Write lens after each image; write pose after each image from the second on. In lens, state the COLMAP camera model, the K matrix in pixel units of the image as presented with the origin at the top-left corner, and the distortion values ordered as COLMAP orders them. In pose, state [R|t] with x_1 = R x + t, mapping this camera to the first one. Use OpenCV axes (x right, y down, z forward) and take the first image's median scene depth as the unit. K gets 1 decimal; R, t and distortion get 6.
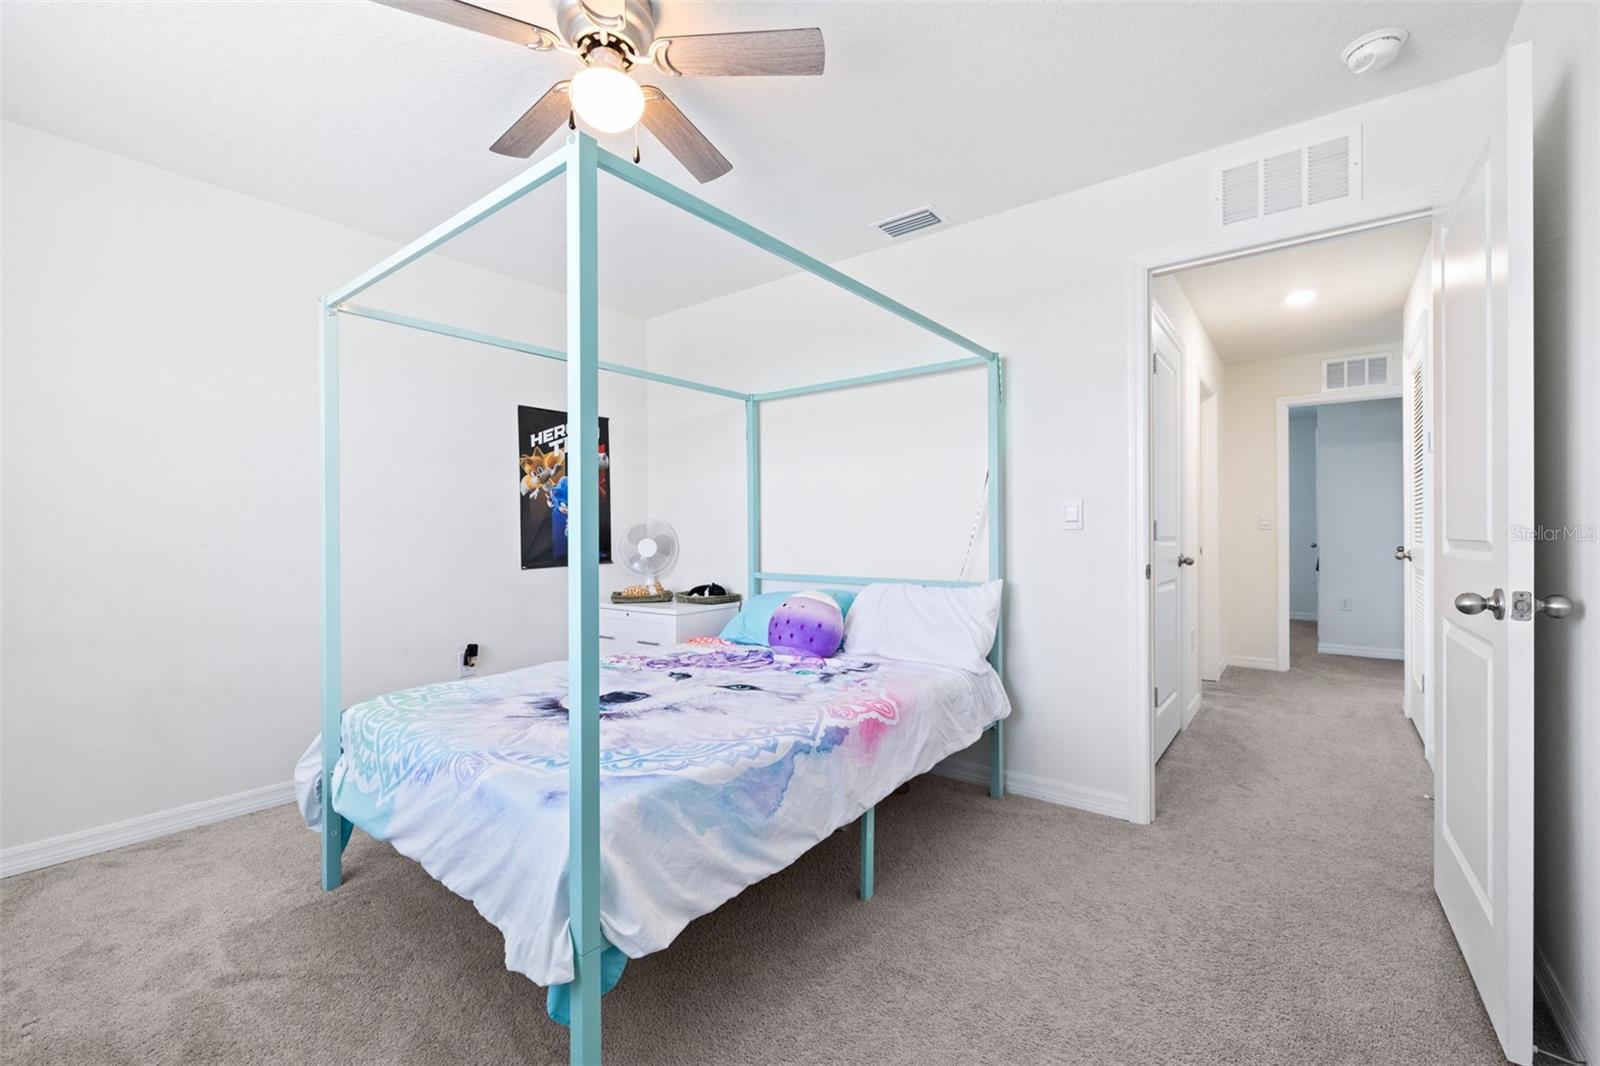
lens RADIAL K [[665.3, 0, 780.4], [0, 665.3, 531.9], [0, 0, 1]] dist [0.000850, 0.000044]
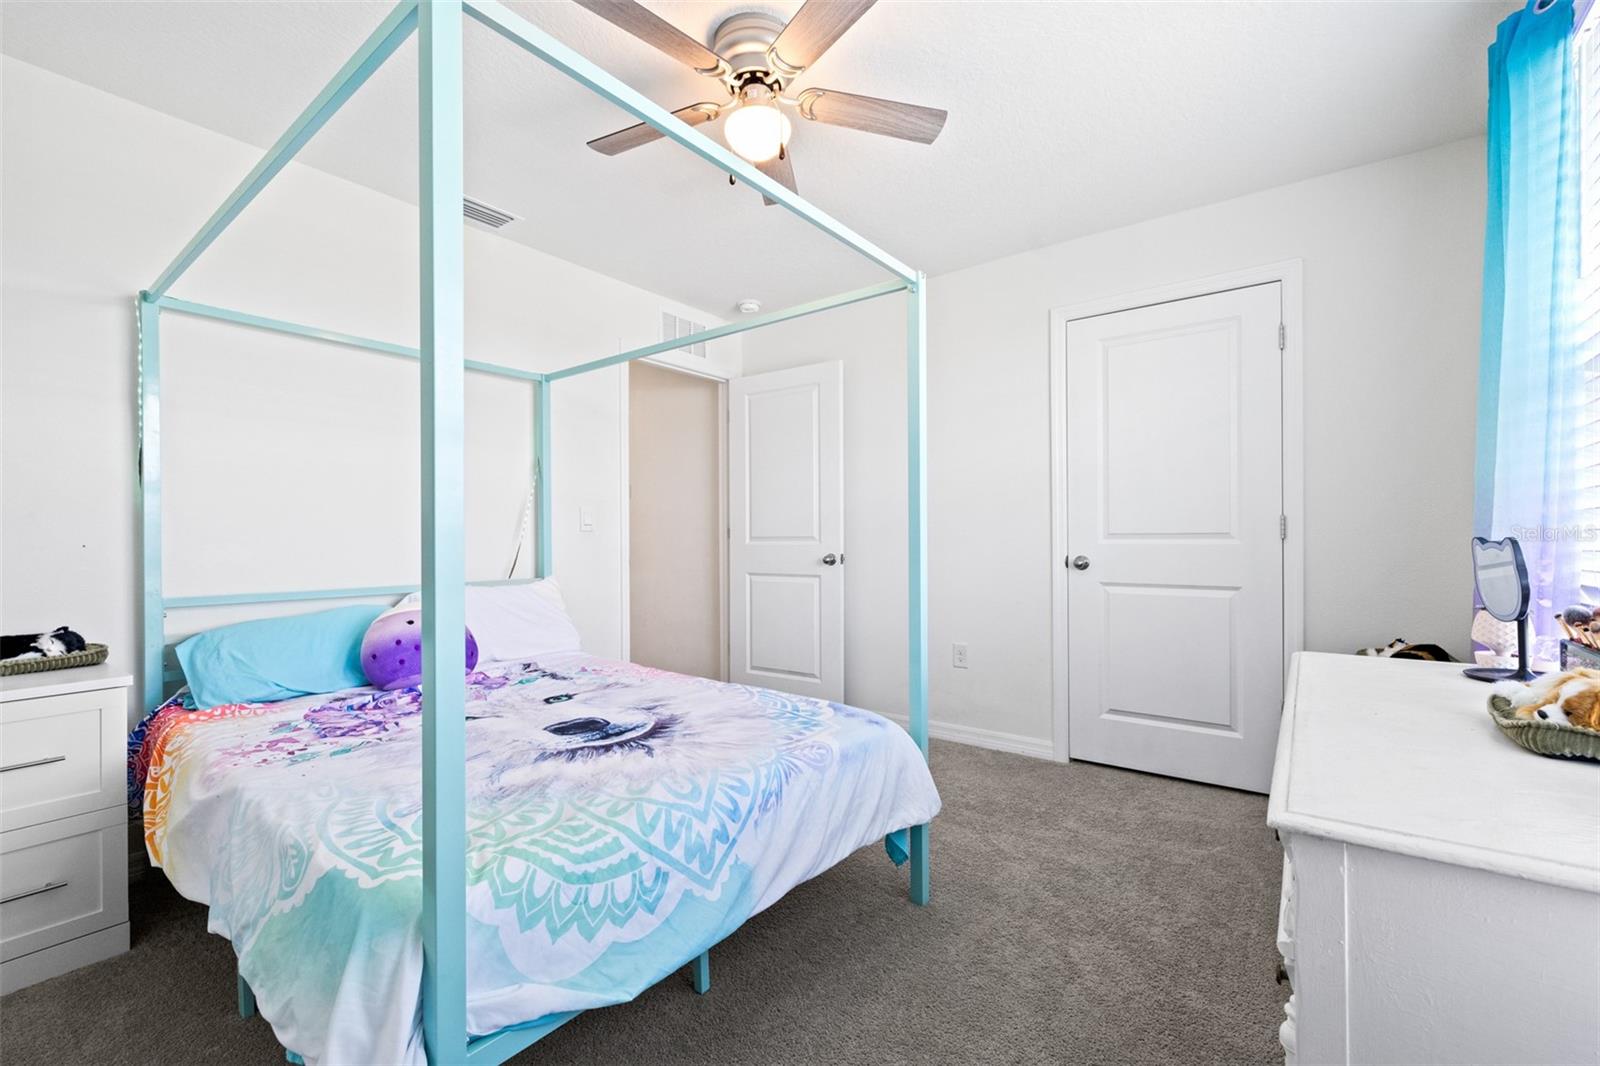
lens RADIAL K [[690.3, 0, 800.1], [0, 690.3, 541.2], [0, 0, 1]] dist [0.000528, 0.000003]
pose [[-0.016050, 0.003427, 0.999865, -1.238528], [0.005500, 0.999979, -0.003339, 0.030340], [-0.999856, 0.005446, -0.016069, 0.846531]]
